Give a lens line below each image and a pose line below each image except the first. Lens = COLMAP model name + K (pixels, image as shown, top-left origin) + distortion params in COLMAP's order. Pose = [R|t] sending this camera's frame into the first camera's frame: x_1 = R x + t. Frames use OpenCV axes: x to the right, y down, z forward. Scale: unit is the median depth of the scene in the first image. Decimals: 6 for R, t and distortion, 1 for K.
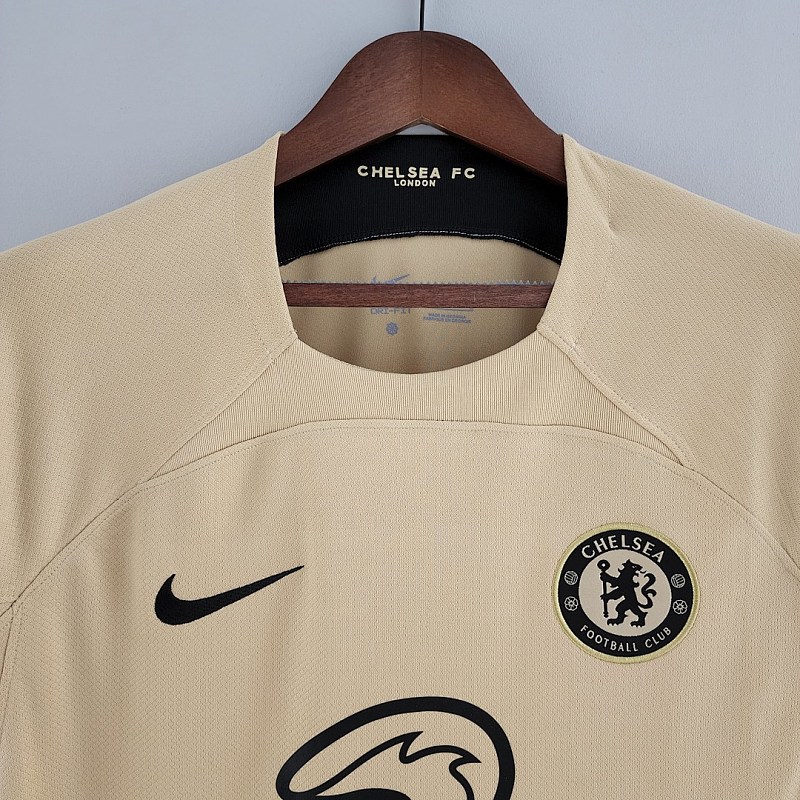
lens RADIAL K [[758.4, 0, 399.3], [0, 758.4, 401.6], [0, 0, 1]] dist [0.019446, 0.000000]
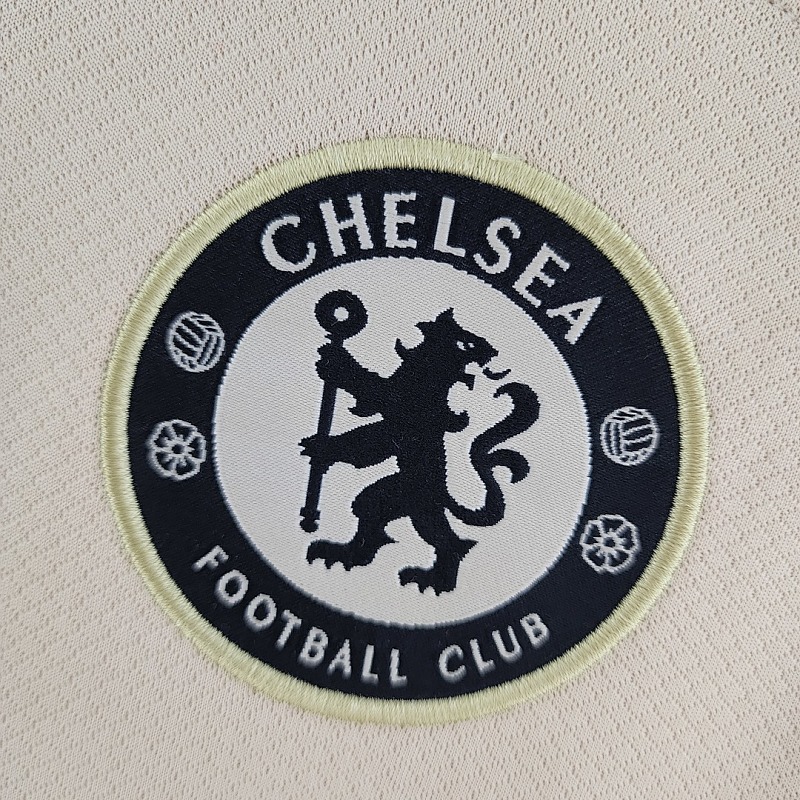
lens RADIAL K [[758.4, 0, 400.2], [0, 758.4, 399.1], [0, 0, 1]] dist [0.019446, 0.000000]
pose [[0.972265, 0.204143, 0.114130, 0.265226], [-0.214279, 0.973076, 0.084895, 0.216855], [-0.093726, -0.106996, 0.989832, 0.766076]]
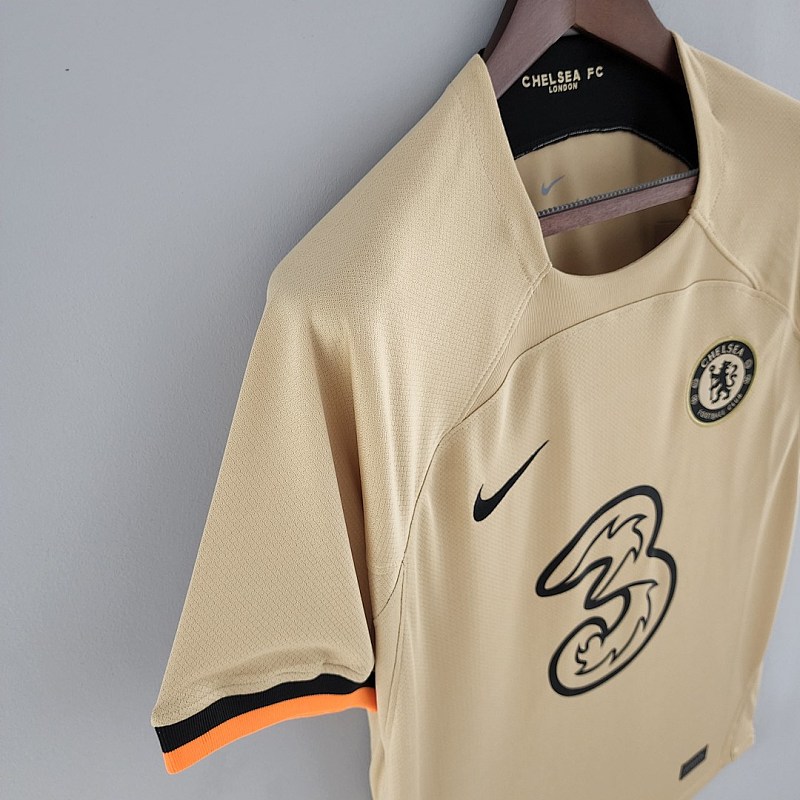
lens RADIAL K [[758.4, 0, 399.3], [0, 758.4, 400.8], [0, 0, 1]] dist [0.019446, 0.000000]
pose [[0.826972, -0.321535, 0.461229, -0.909076], [0.134268, 0.909542, 0.393327, -0.377046], [-0.545976, -0.263342, 0.795338, 0.158707]]
